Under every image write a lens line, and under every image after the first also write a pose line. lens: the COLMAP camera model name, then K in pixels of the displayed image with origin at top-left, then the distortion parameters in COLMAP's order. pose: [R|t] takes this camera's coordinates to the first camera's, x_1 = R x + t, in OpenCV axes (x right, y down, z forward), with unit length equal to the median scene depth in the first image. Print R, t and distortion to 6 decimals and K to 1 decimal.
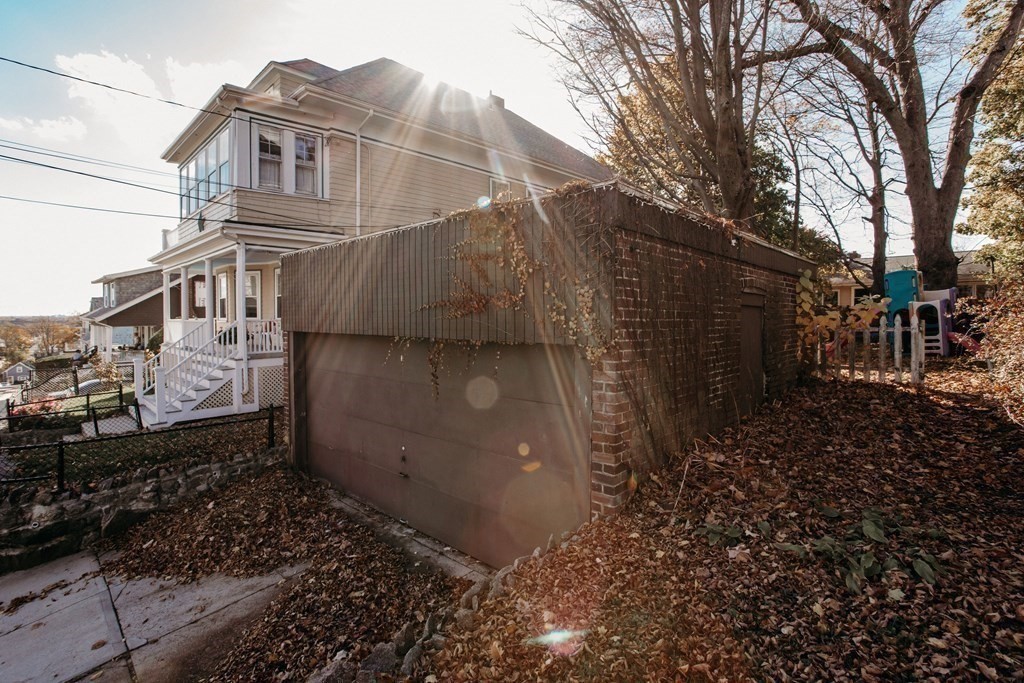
lens RADIAL K [[481.4, 0, 512.0], [0, 481.4, 341.5], [0, 0, 1]] dist [-0.030080, 0.012798]
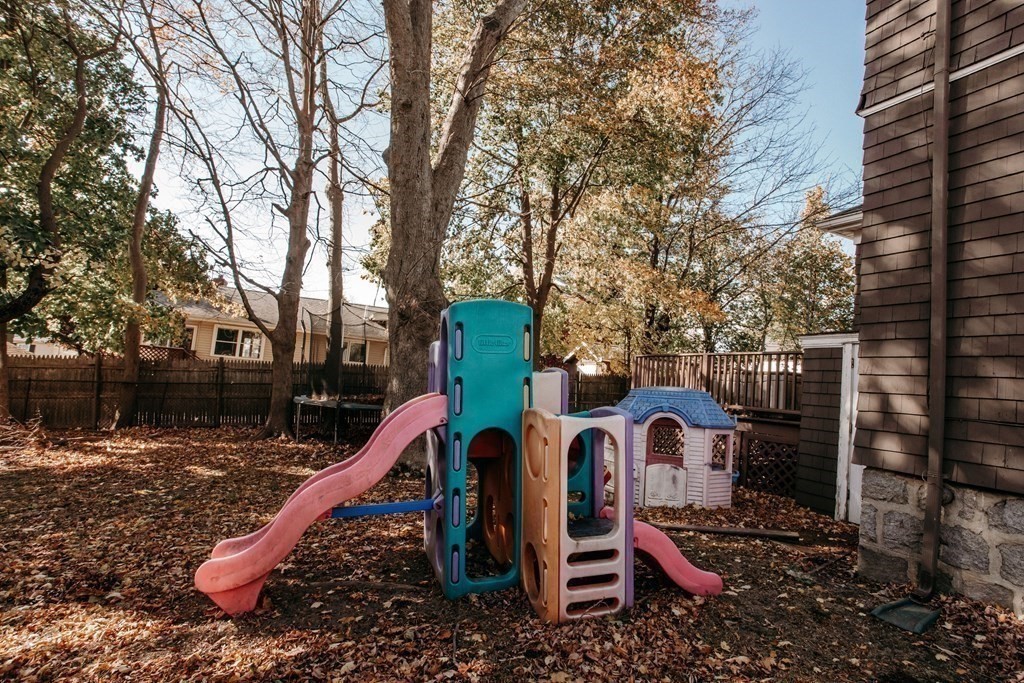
lens RADIAL K [[481.4, 0, 512.0], [0, 481.4, 341.5], [0, 0, 1]] dist [-0.030080, 0.012798]
pose [[0.348471, 0.105151, 0.931403, 0.443268], [-0.036273, 0.994456, -0.098699, -0.076165], [-0.936617, 0.000609, 0.350353, 0.720821]]
